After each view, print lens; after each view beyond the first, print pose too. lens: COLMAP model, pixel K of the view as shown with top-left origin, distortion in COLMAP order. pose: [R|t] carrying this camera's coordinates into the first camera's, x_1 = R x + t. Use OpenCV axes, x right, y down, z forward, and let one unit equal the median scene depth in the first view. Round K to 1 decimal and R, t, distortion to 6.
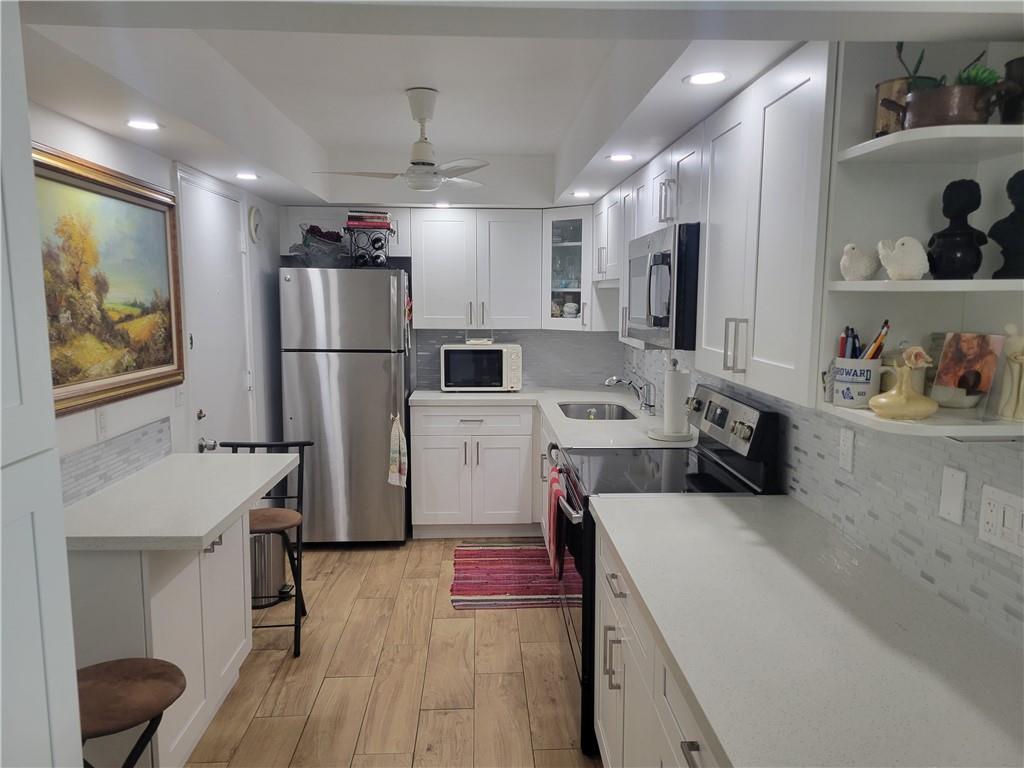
lens RADIAL K [[767.3, 0, 512.4], [0, 767.3, 390.0], [0, 0, 1]] dist [0.058202, -0.040271]
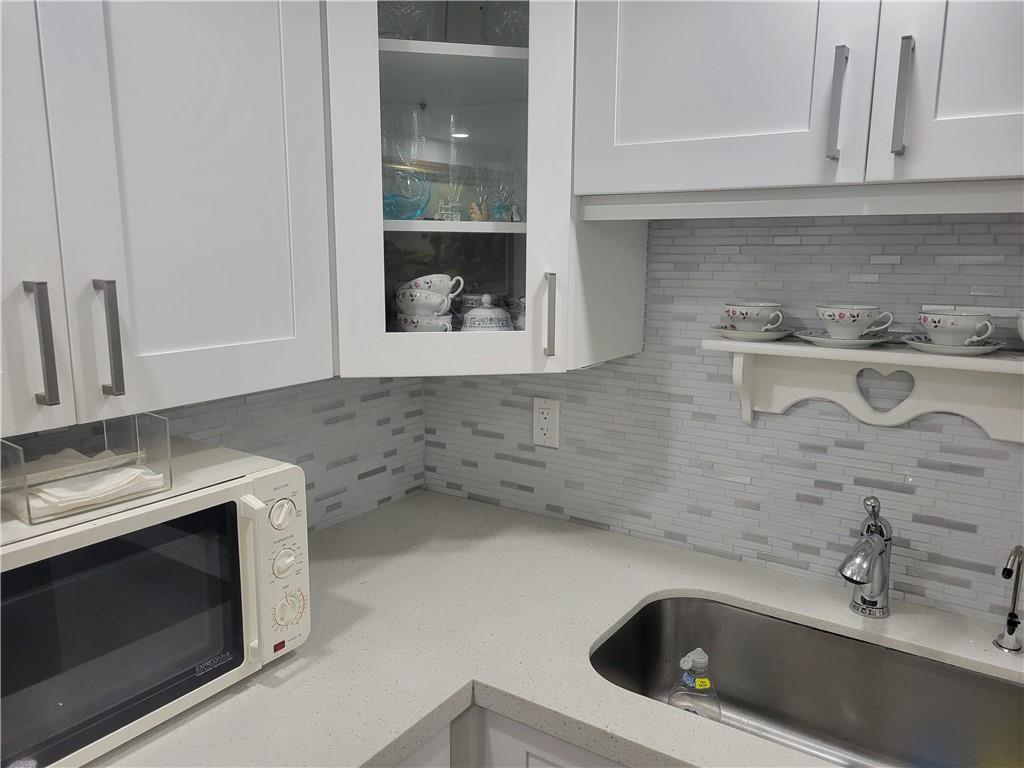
lens RADIAL K [[767.3, 0, 512.4], [0, 767.3, 390.0], [0, 0, 1]] dist [0.058202, -0.040271]
pose [[0.585008, -0.146954, 0.797602, -0.154265], [0.099527, 0.989022, 0.109224, -0.113012], [-0.804897, 0.015486, 0.593212, 0.923935]]
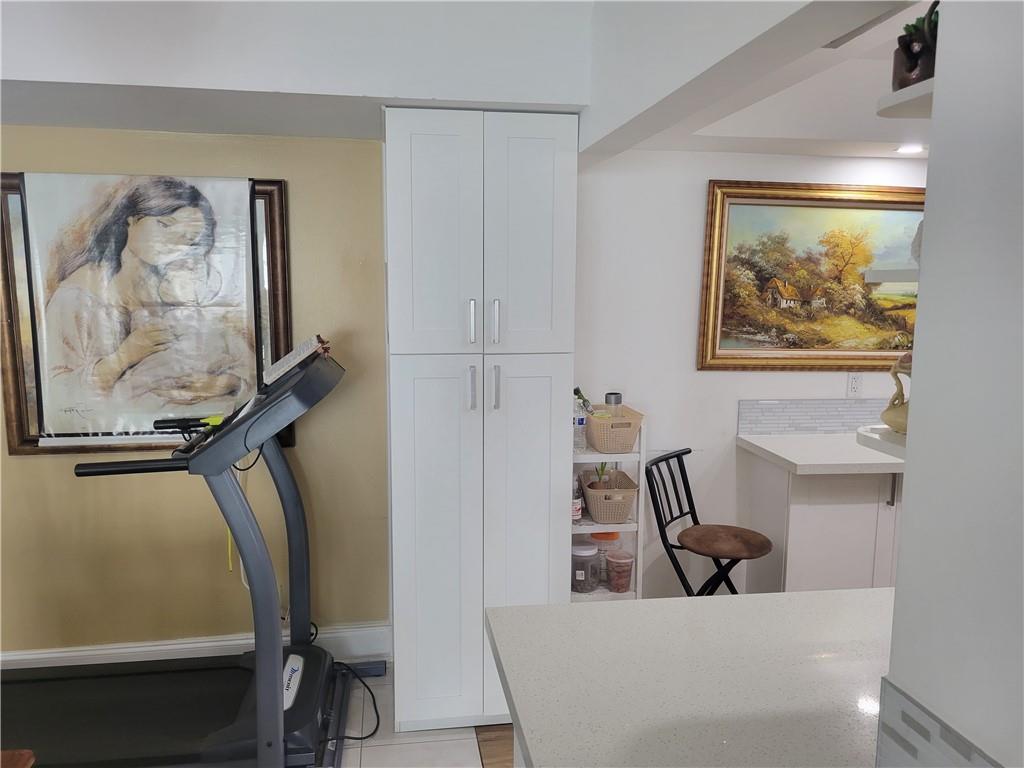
lens RADIAL K [[767.3, 0, 512.4], [0, 767.3, 390.0], [0, 0, 1]] dist [0.058202, -0.040271]
pose [[0.125383, 0.136456, -0.982679, 0.414365], [-0.135345, 0.983588, 0.119314, -0.015933], [0.982833, 0.118041, 0.141794, 0.144986]]
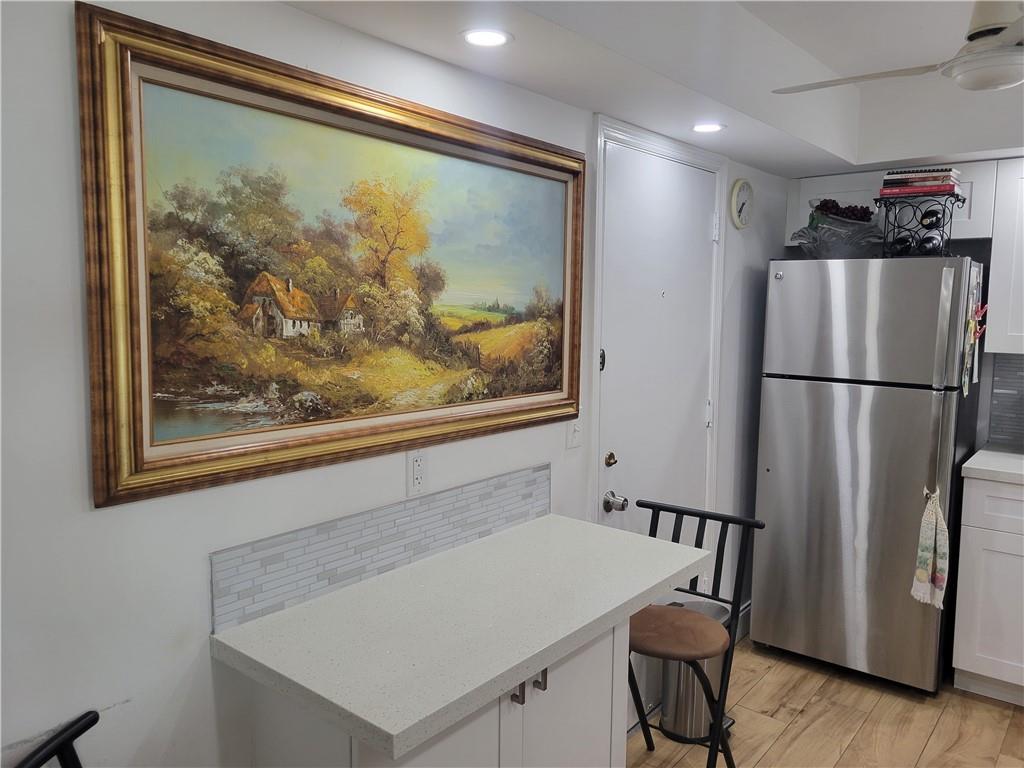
lens RADIAL K [[771.8, 0, 508.3], [0, 771.8, 380.6], [0, 0, 1]] dist [0.058459, -0.038223]
pose [[0.752939, 0.071021, -0.654247, -0.001956], [-0.086811, 0.996191, 0.008235, -0.032669], [0.652339, 0.050595, 0.756236, 0.304509]]
